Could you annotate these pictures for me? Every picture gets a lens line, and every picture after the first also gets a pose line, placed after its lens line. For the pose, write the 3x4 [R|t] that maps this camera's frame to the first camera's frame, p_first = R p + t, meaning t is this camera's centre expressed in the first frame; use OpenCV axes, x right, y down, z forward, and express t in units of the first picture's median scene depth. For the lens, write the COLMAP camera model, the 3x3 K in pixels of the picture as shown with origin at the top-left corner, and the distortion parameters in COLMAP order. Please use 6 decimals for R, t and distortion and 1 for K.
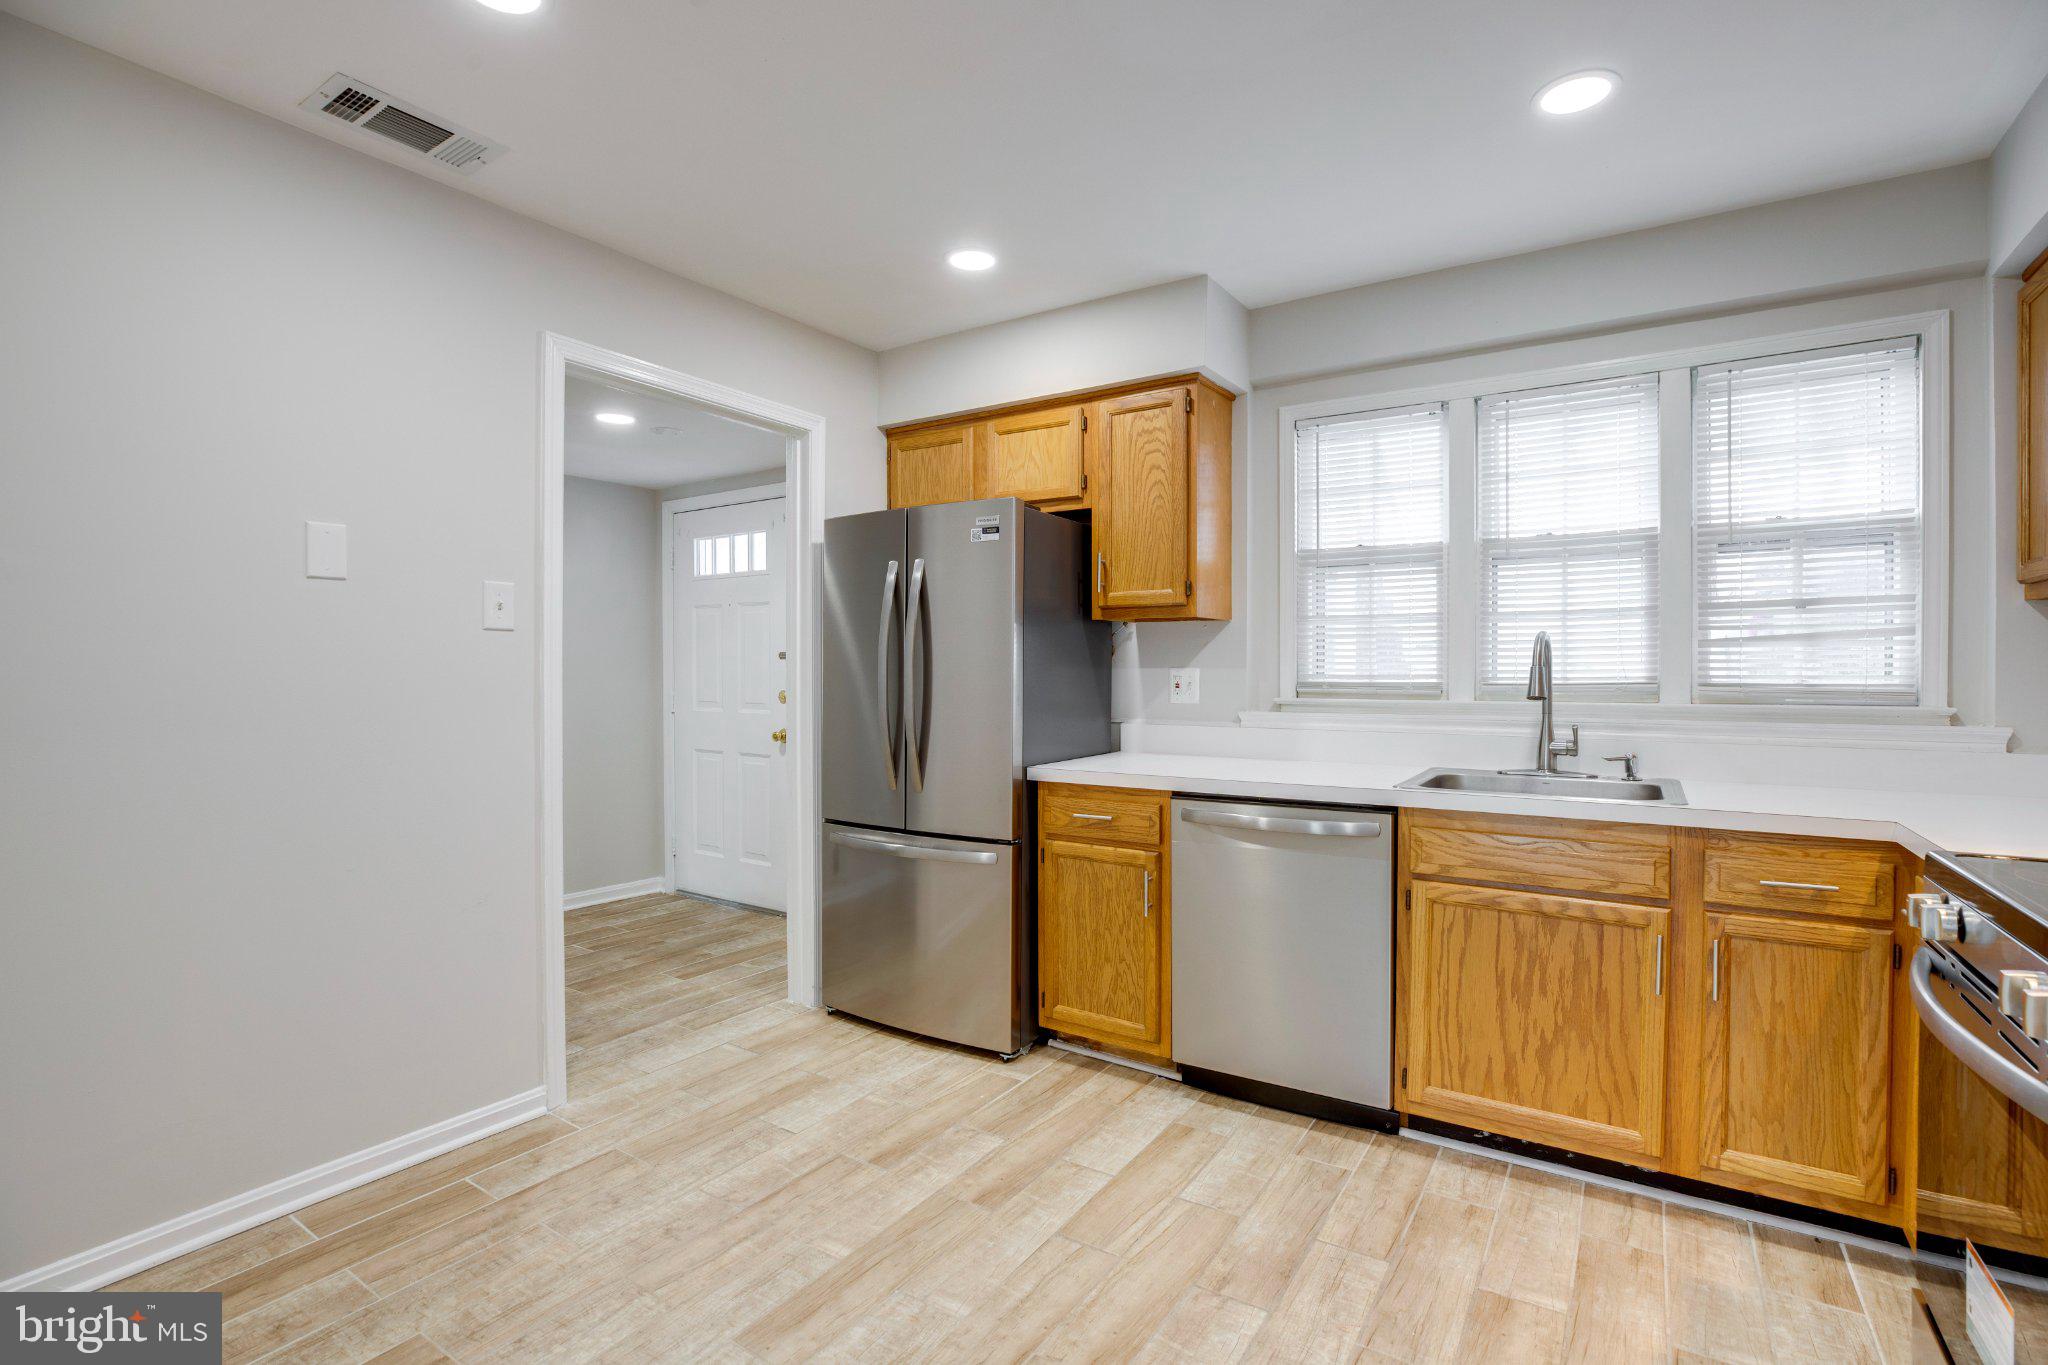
lens RADIAL K [[943.2, 0, 1031.7], [0, 943.2, 687.4], [0, 0, 1]] dist [-0.043321, 0.011019]
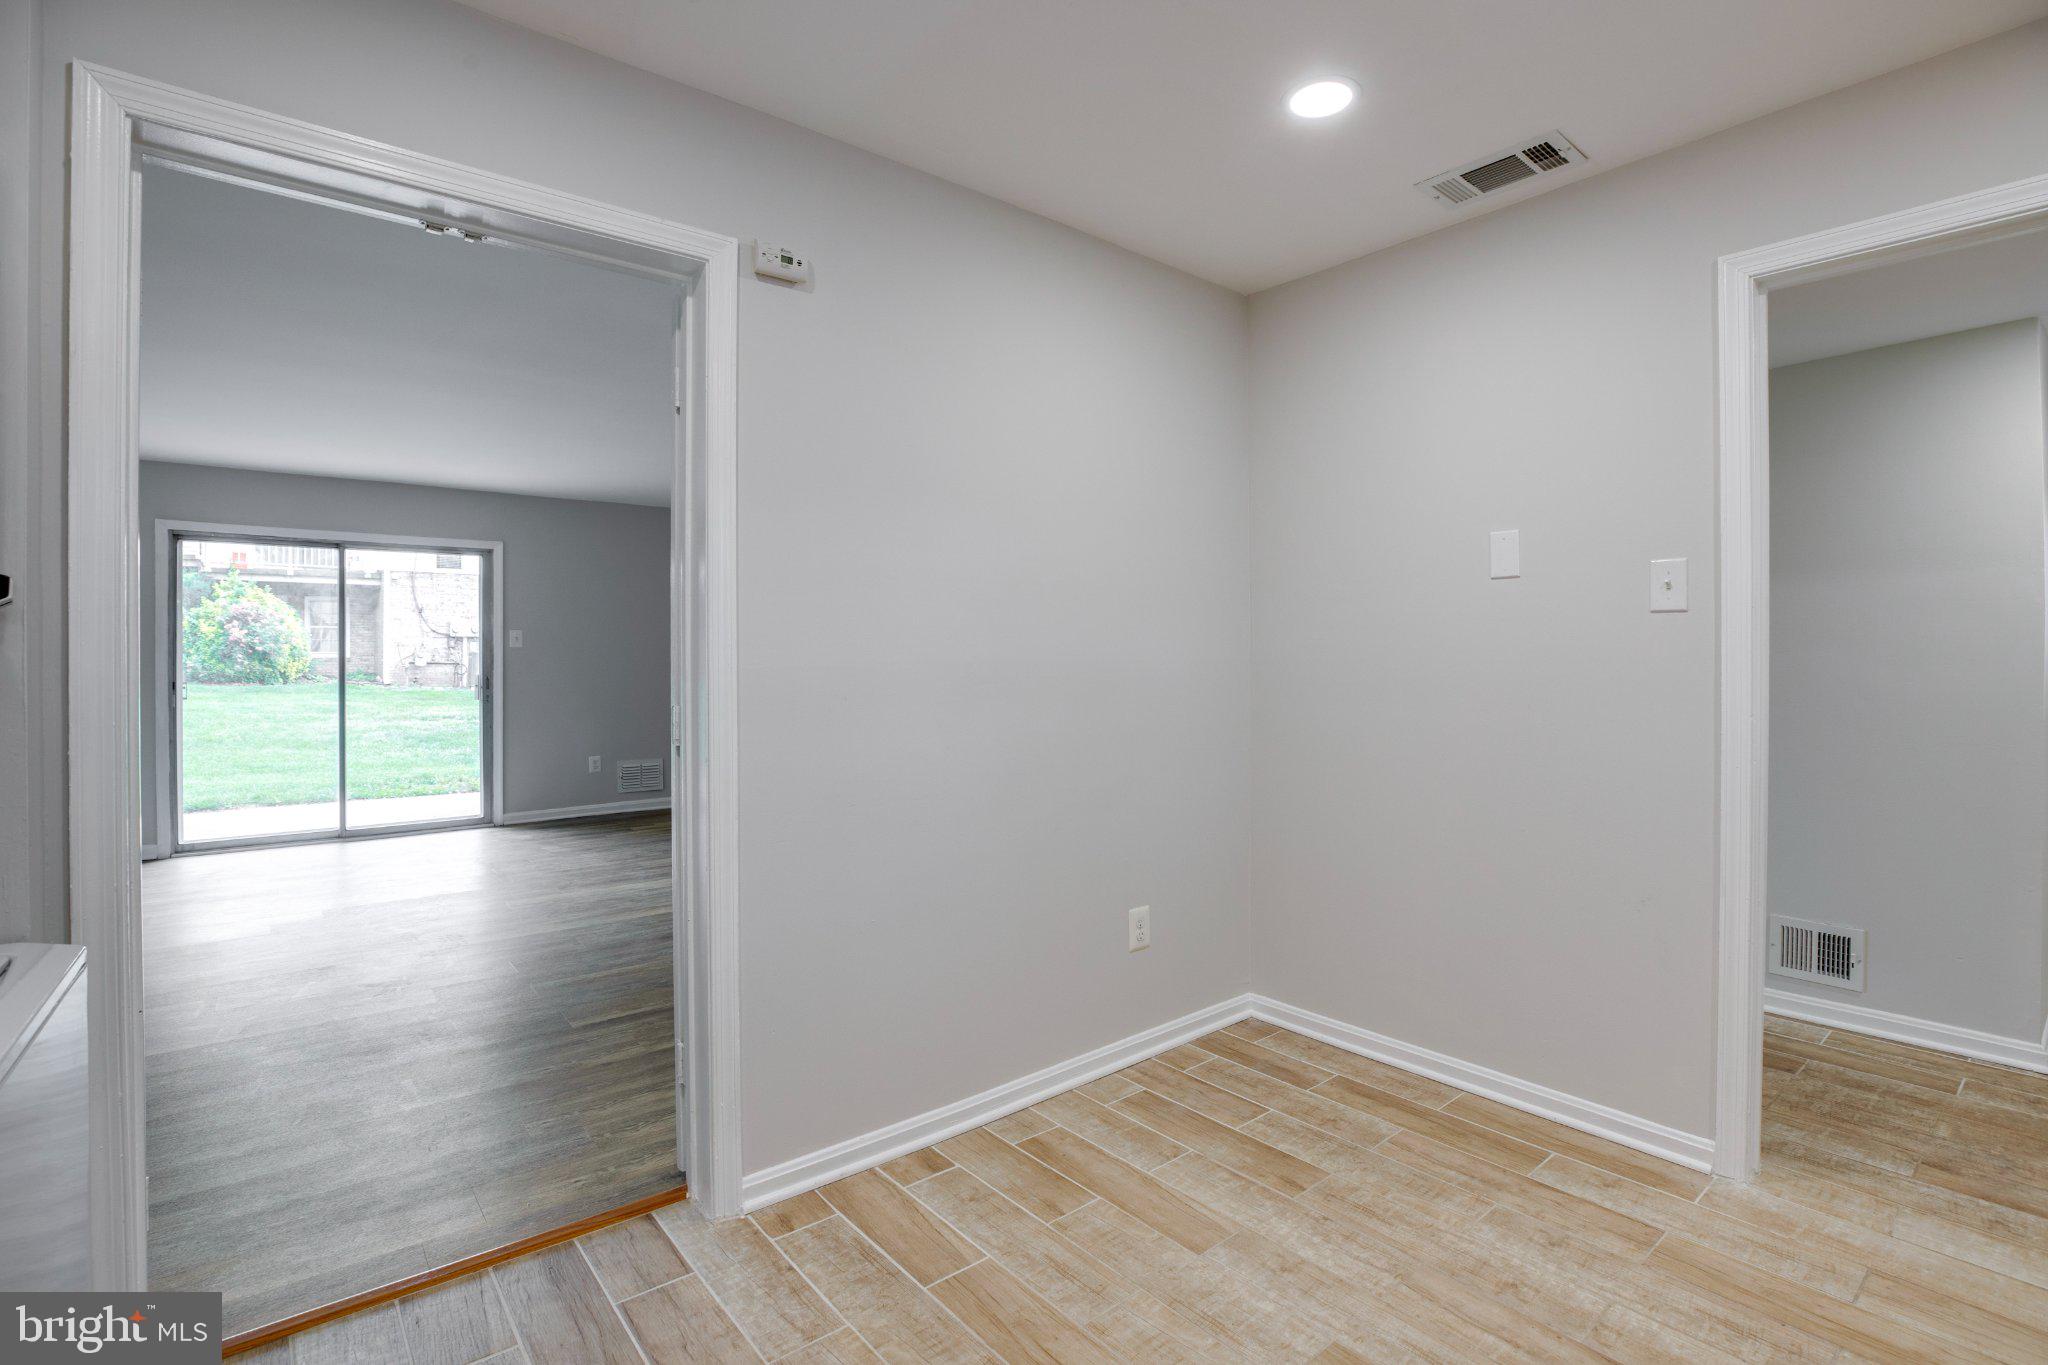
lens RADIAL K [[961.9, 0, 1036.1], [0, 961.9, 662.5], [0, 0, 1]] dist [-0.045606, 0.012506]
pose [[-0.286471, 0.005537, -0.958073, 0.432047], [-0.013547, 0.999860, 0.009829, -0.010669], [0.957993, 0.015794, -0.286356, 0.584240]]
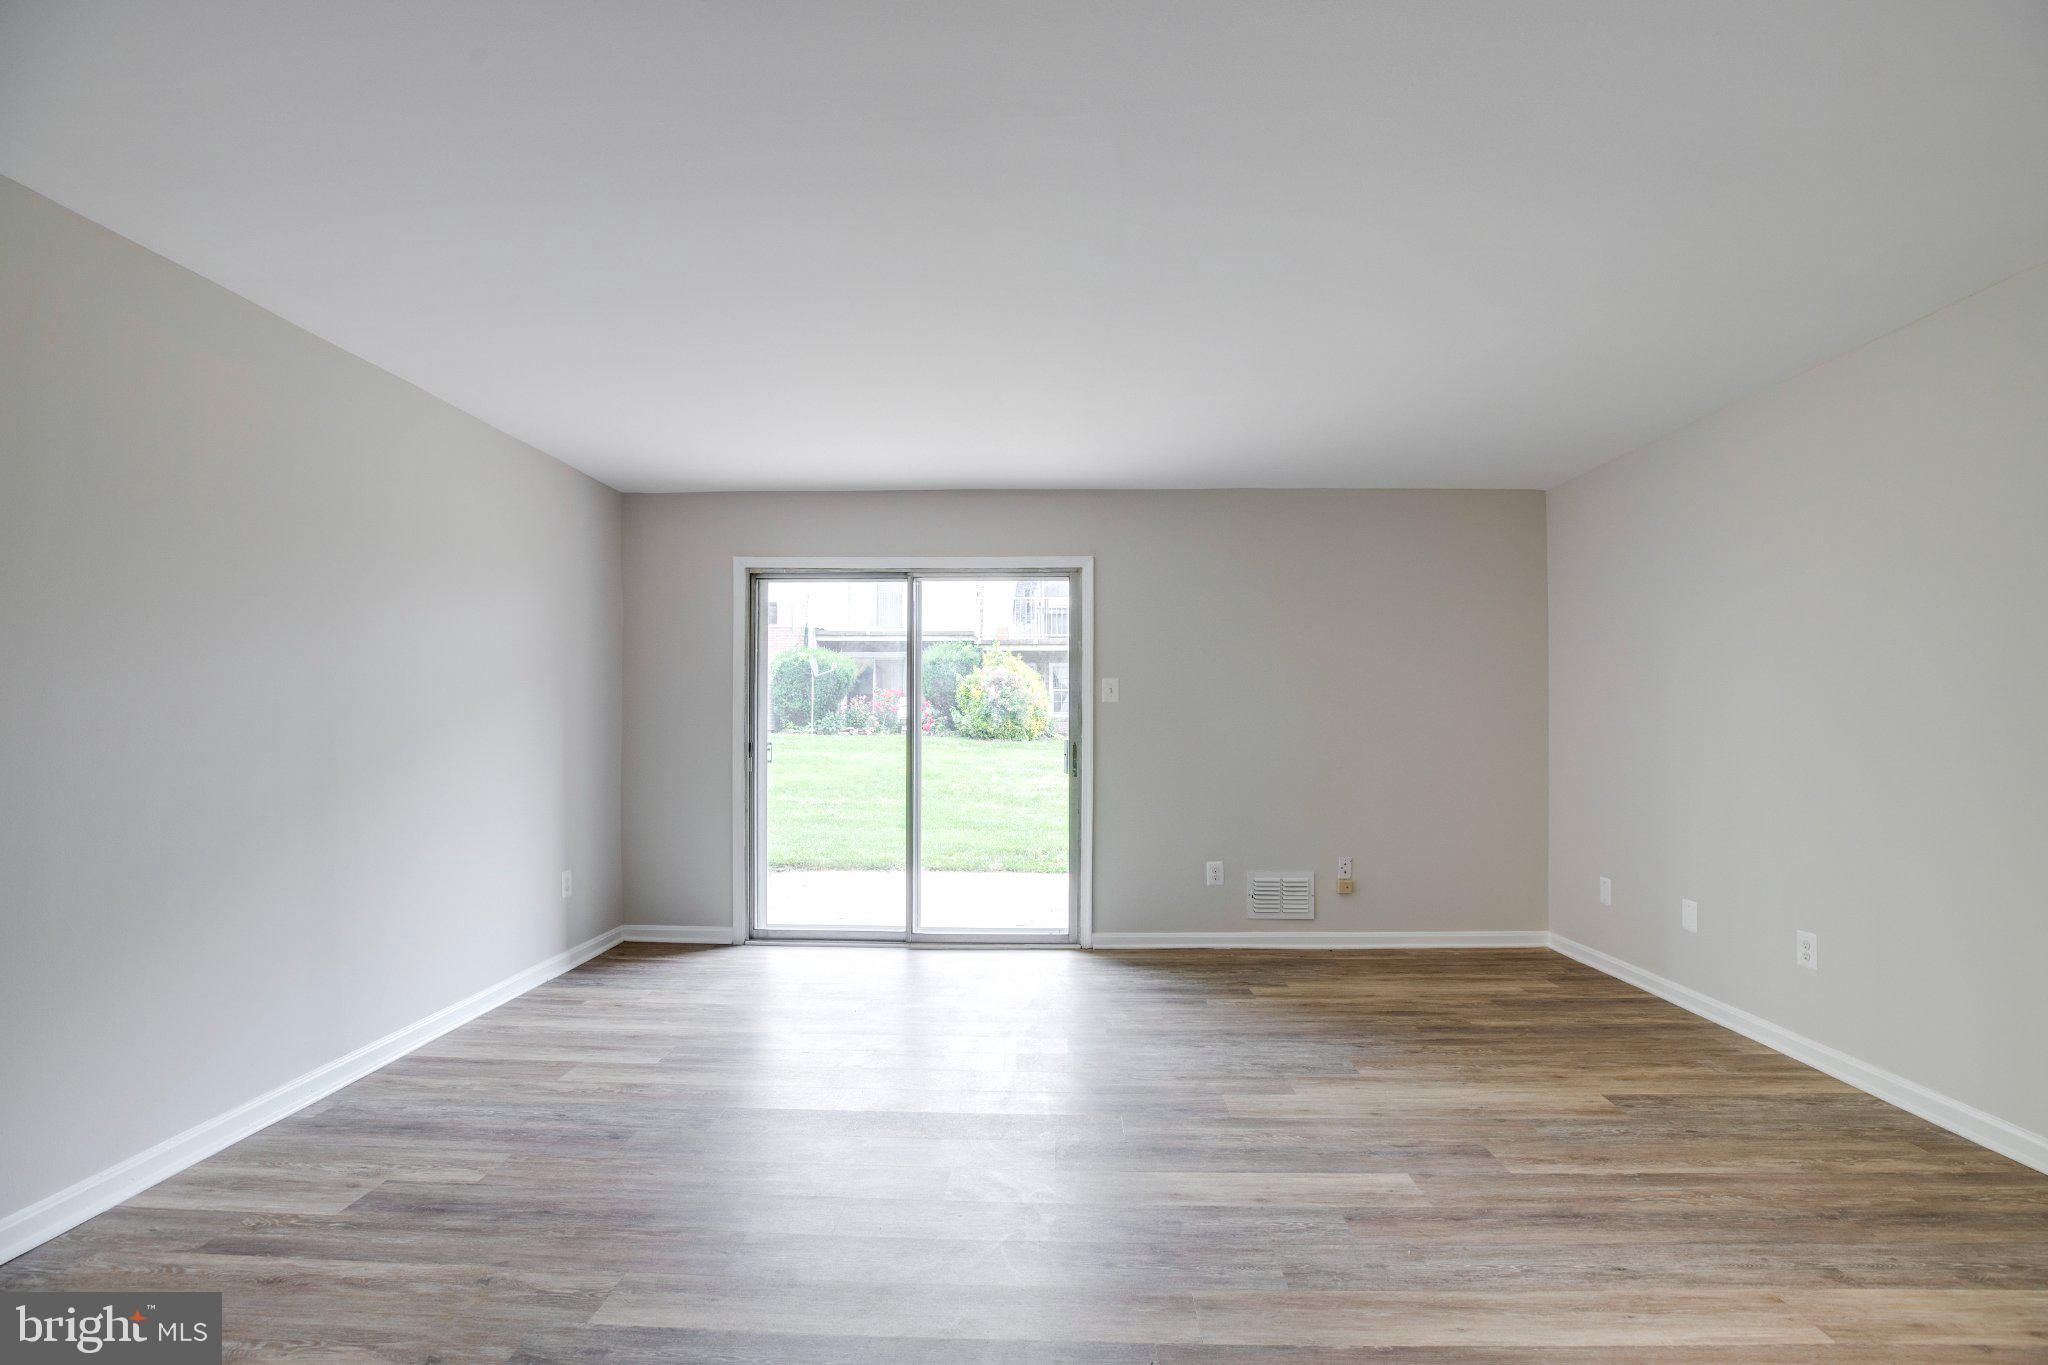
lens RADIAL K [[955.1, 0, 1025.6], [0, 955.1, 713.9], [0, 0, 1]] dist [-0.047085, 0.013267]
pose [[-0.853324, -0.004810, -0.521358, -0.507978], [-0.010965, 0.999902, 0.008722, 0.000806], [0.521265, 0.013159, -0.853293, 0.001851]]
